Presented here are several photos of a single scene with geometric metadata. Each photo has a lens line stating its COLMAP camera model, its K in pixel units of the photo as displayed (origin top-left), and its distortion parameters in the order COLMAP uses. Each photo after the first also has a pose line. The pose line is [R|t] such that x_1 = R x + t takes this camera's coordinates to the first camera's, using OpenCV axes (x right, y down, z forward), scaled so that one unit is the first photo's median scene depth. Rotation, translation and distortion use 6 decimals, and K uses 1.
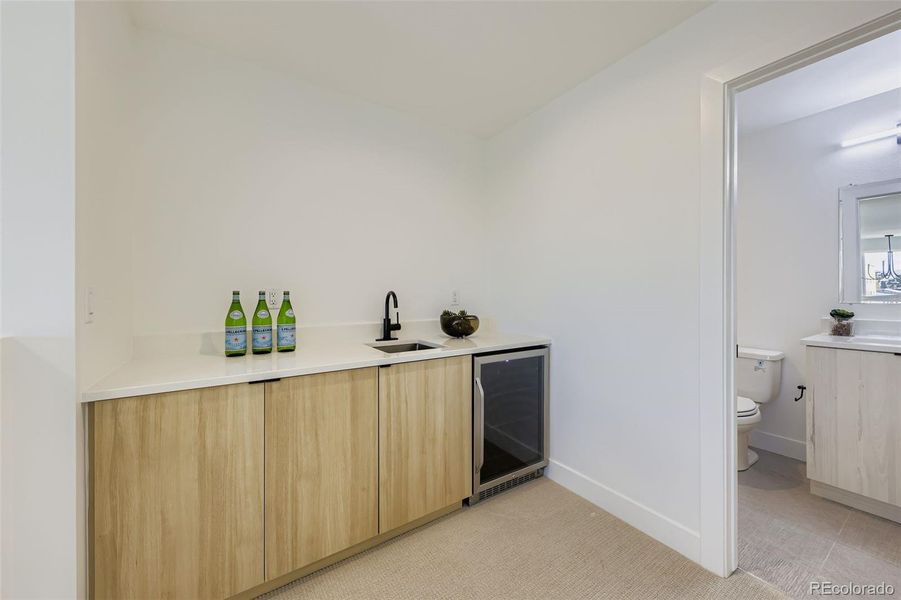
lens RADIAL K [[335.5, 0, 450.7], [0, 335.5, 294.0], [0, 0, 1]] dist [0.000510, -0.000062]
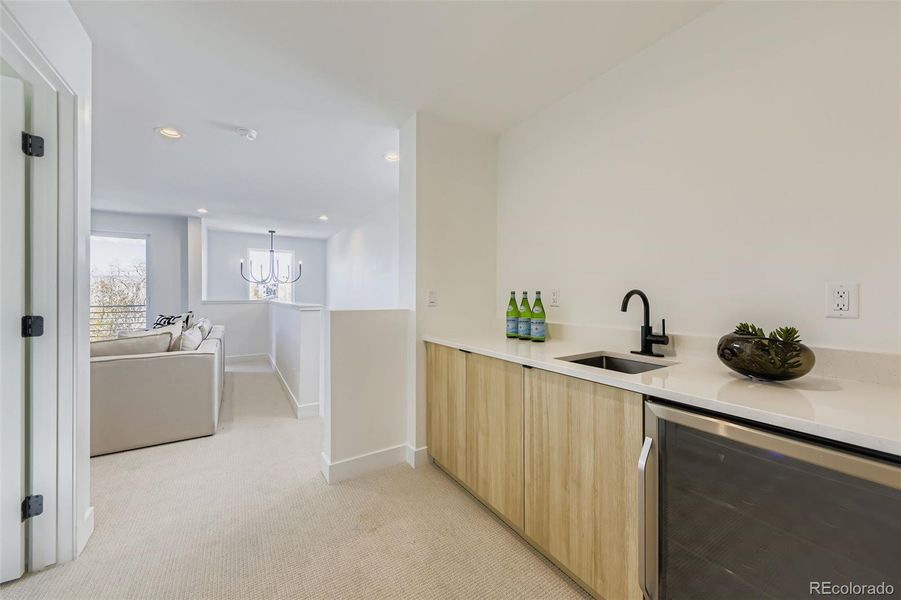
lens RADIAL K [[335.5, 0, 447.8], [0, 335.5, 296.8], [0, 0, 1]] dist [0.000510, -0.000062]
pose [[-0.018490, 0.010263, -0.999776, 0.758055], [-0.001124, 0.999946, 0.010286, 0.000113], [0.999828, 0.001314, -0.018477, 0.755106]]
